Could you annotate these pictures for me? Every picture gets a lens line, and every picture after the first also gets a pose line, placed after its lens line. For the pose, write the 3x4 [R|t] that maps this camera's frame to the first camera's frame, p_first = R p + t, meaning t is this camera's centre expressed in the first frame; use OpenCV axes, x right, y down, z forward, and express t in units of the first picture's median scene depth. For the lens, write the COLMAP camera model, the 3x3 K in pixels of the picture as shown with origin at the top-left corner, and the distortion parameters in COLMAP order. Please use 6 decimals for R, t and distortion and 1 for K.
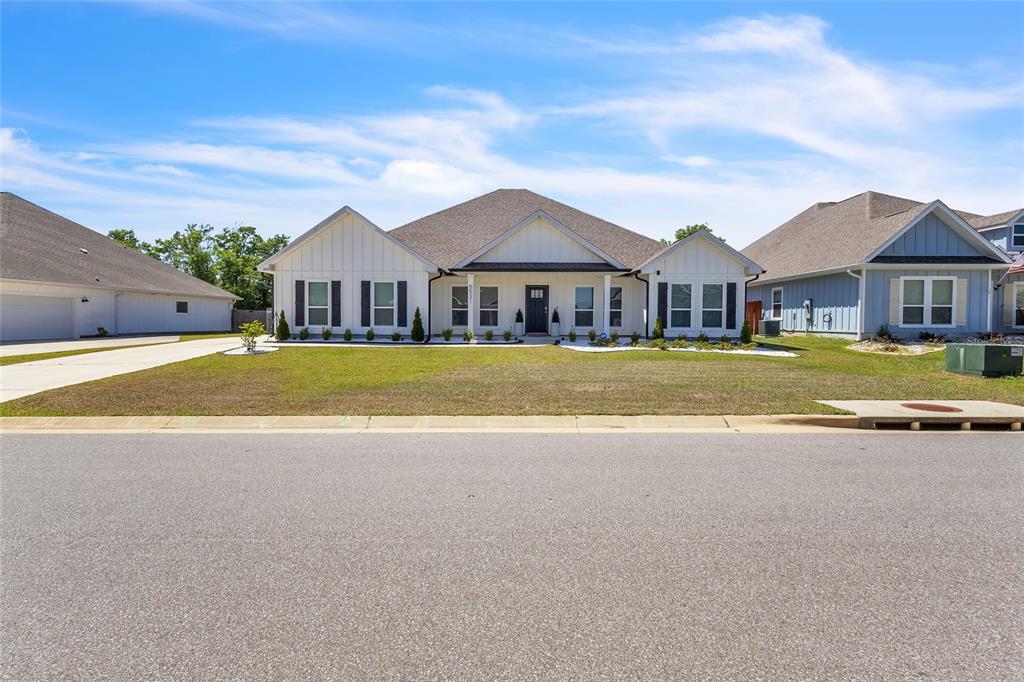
lens RADIAL K [[488.7, 0, 507.6], [0, 488.7, 331.0], [0, 0, 1]] dist [0.005330, 0.000332]
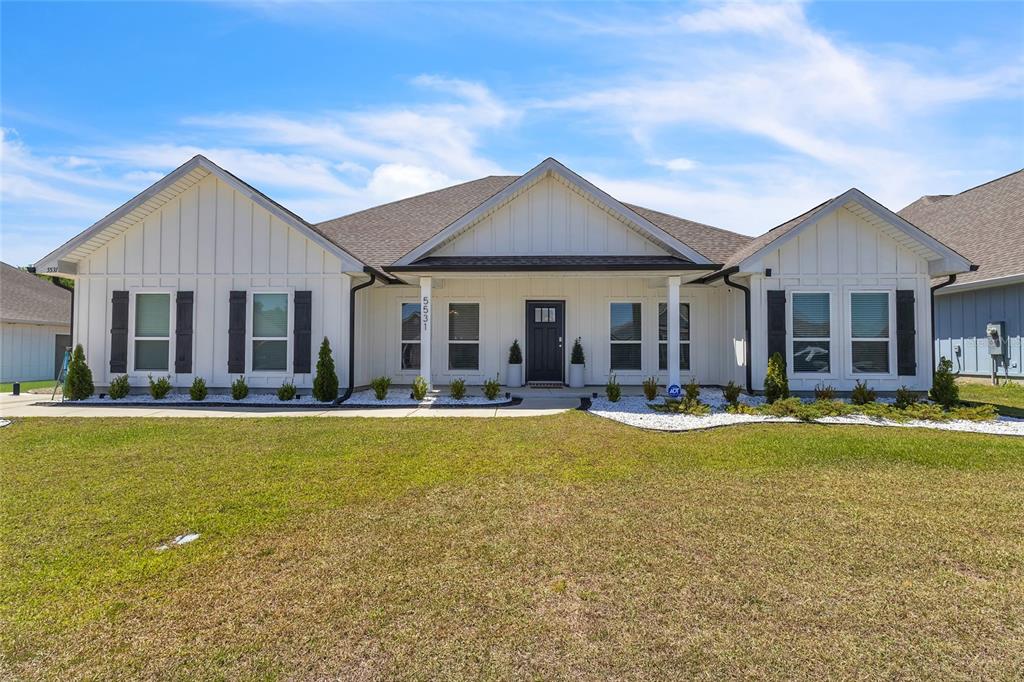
lens RADIAL K [[488.7, 0, 517.2], [0, 488.7, 342.5], [0, 0, 1]] dist [0.005330, 0.000332]
pose [[0.999915, -0.004408, 0.012285, 0.020727], [0.005012, 0.998755, -0.049637, -0.015040], [-0.012051, 0.049694, 0.998692, 0.446367]]
